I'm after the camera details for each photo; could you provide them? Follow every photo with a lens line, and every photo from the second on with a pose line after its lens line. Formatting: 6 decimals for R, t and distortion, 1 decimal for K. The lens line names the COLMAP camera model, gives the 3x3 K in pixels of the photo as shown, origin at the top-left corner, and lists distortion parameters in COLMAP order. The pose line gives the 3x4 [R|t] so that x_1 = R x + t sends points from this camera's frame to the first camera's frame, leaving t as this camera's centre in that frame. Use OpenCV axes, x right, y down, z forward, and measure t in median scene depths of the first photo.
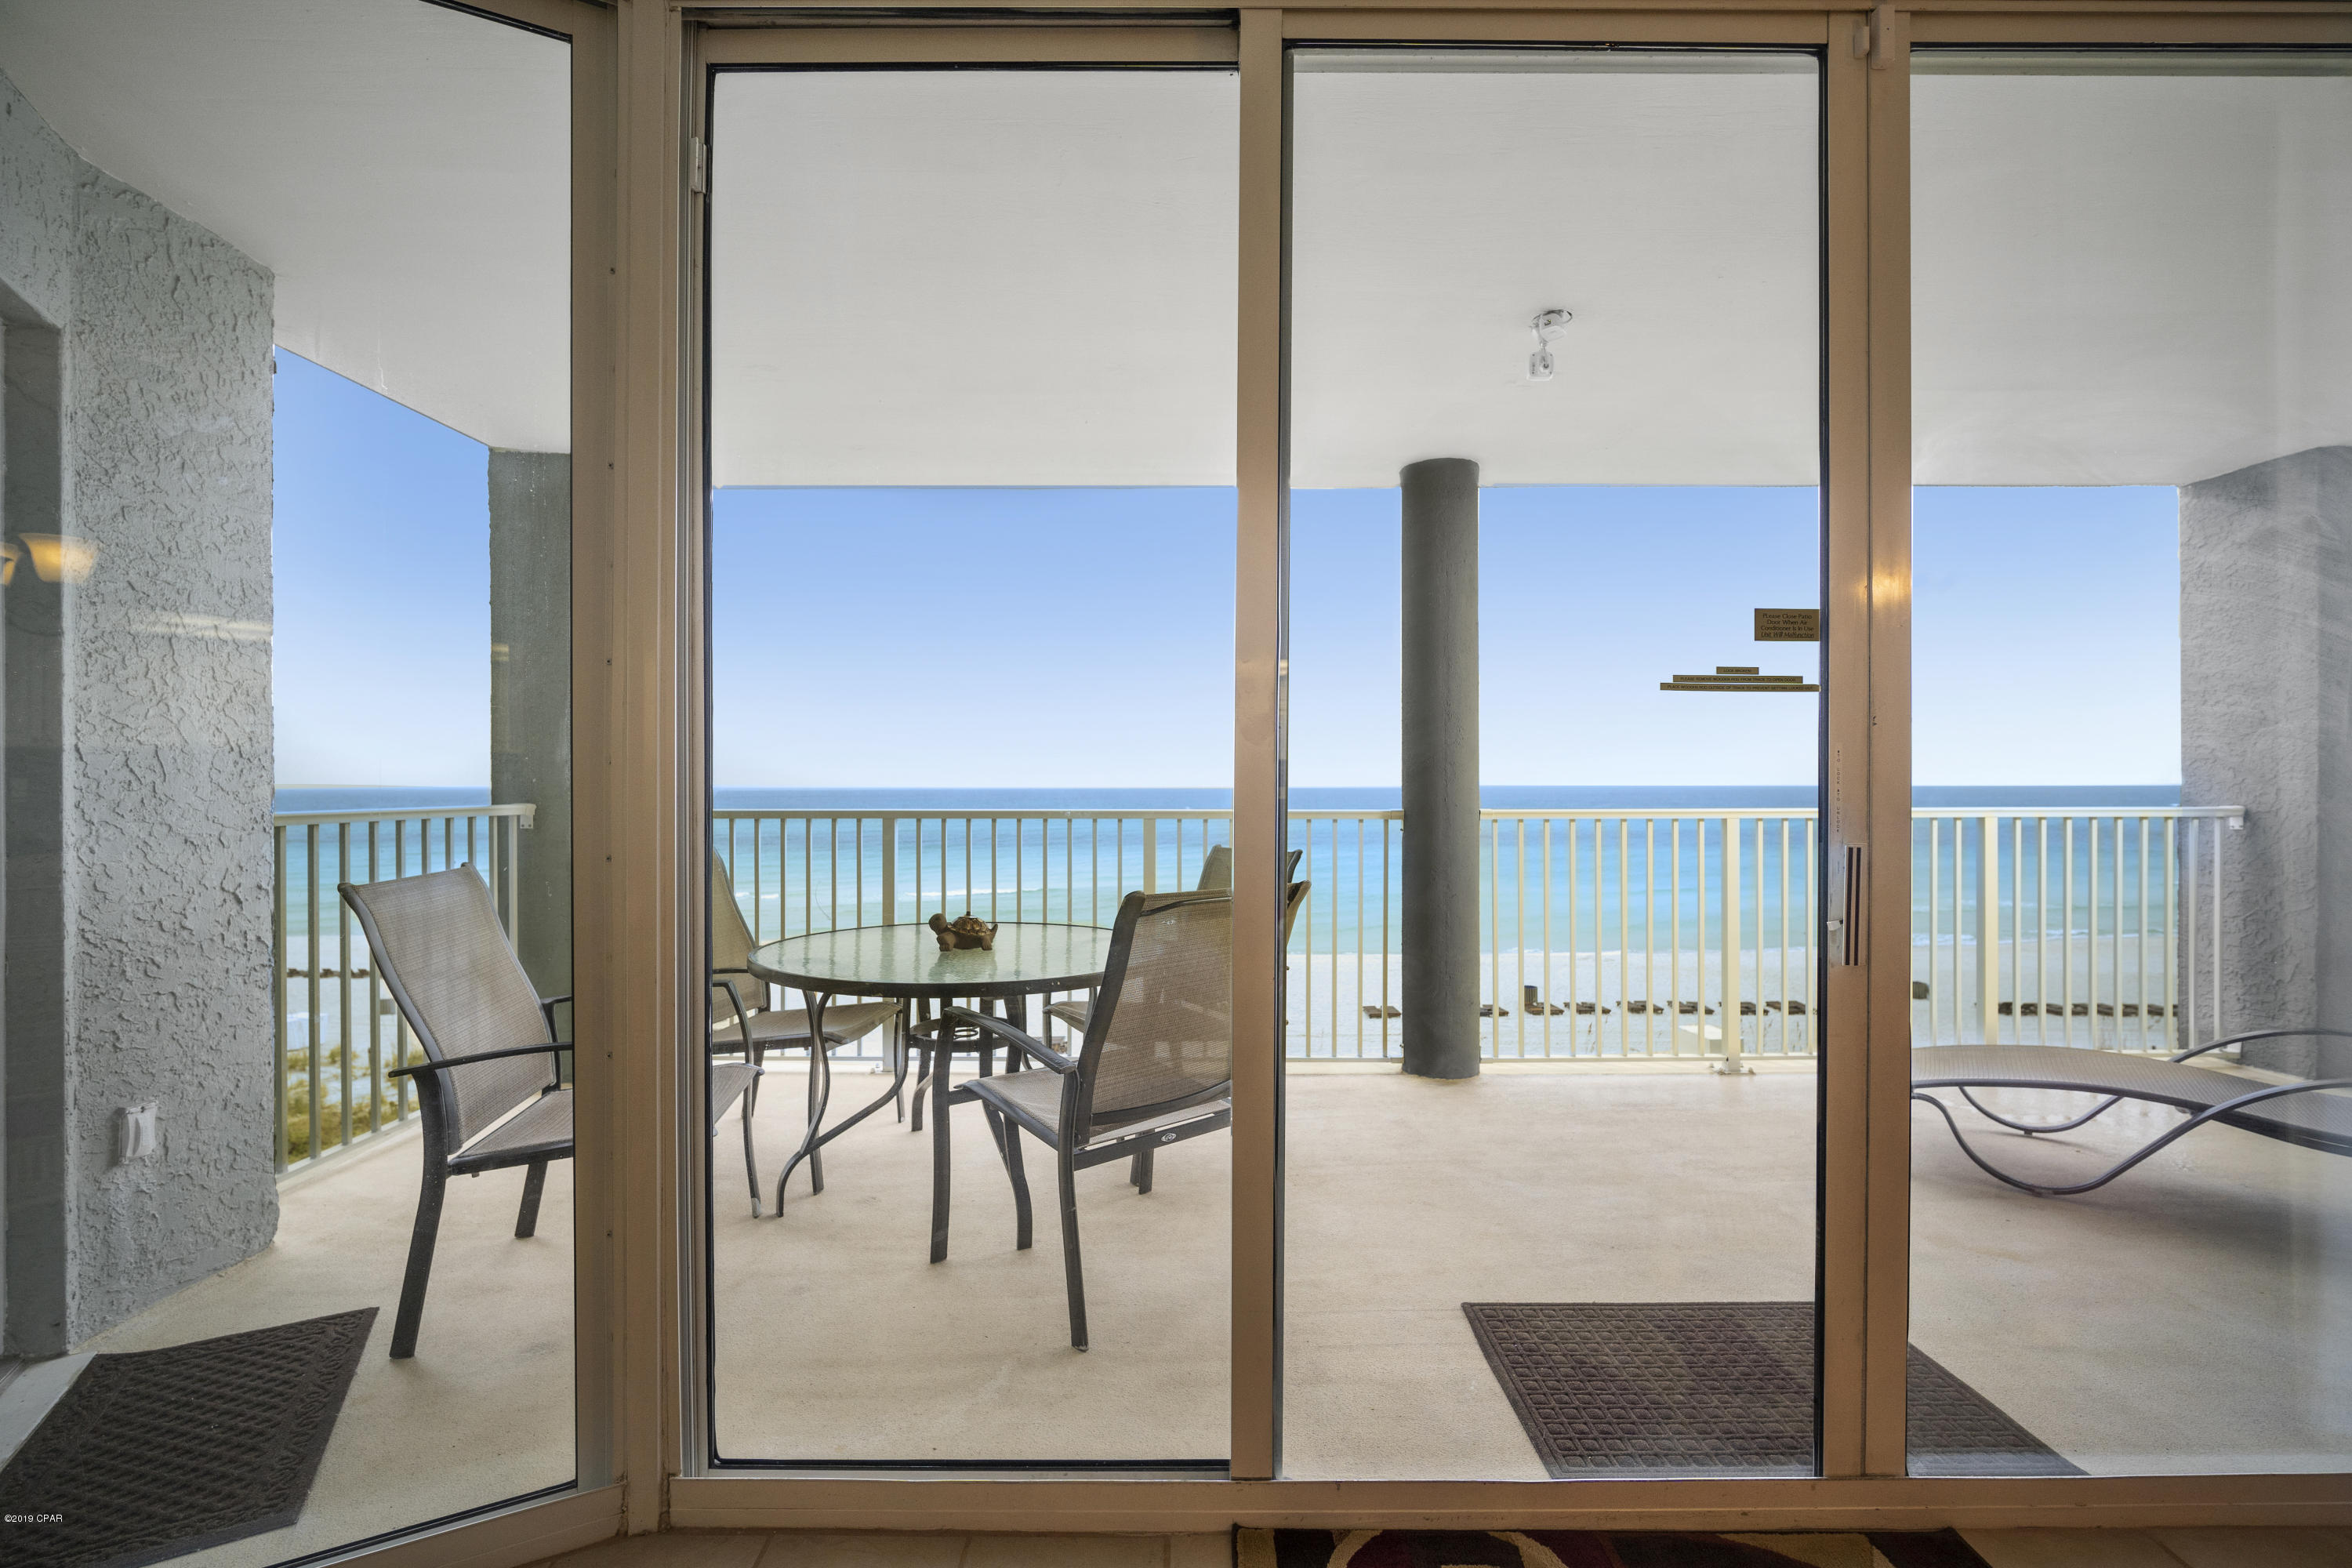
lens RADIAL K [[1027.3, 0, 1179.1], [0, 1027.3, 787.0], [0, 0, 1]] dist [-0.015681, 0.005113]
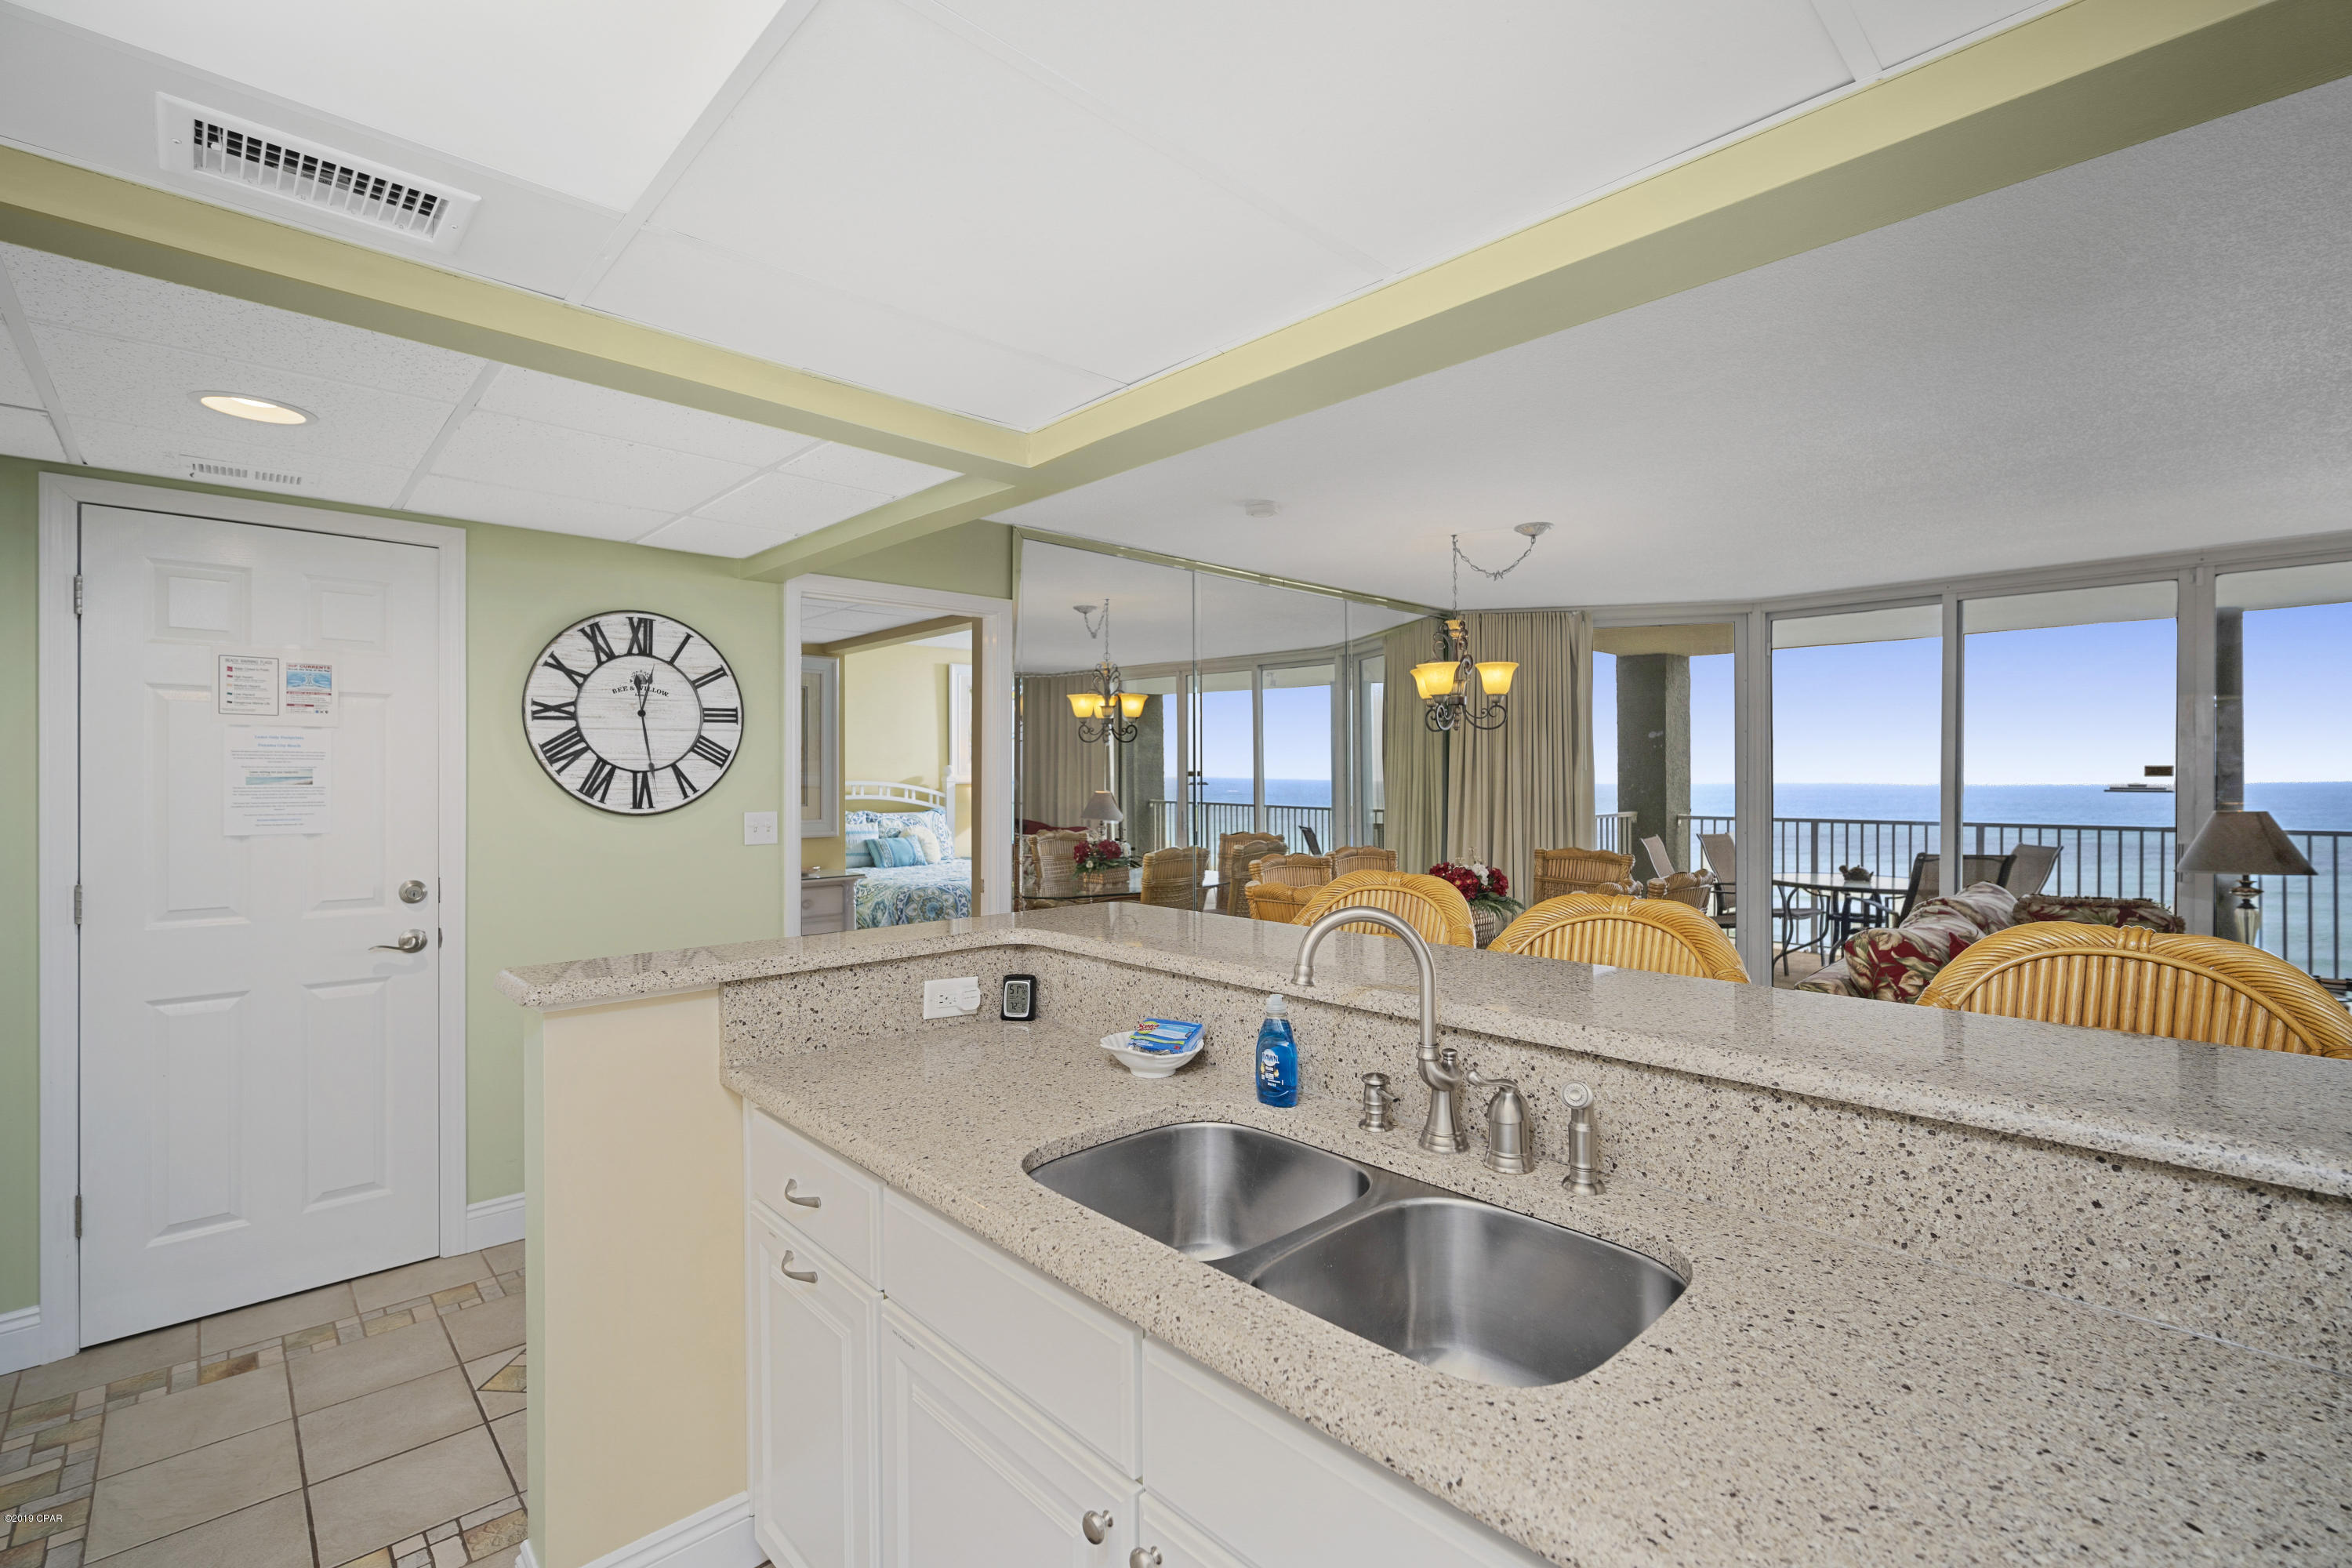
lens RADIAL K [[1027.3, 0, 1179.1], [0, 1027.3, 787.0], [0, 0, 1]] dist [-0.015681, 0.005113]
pose [[0.691925, 0.010270, -0.721897, 0.411530], [-0.009620, 0.999941, 0.005005, -0.051645], [0.721906, 0.003481, 0.691983, -1.776728]]
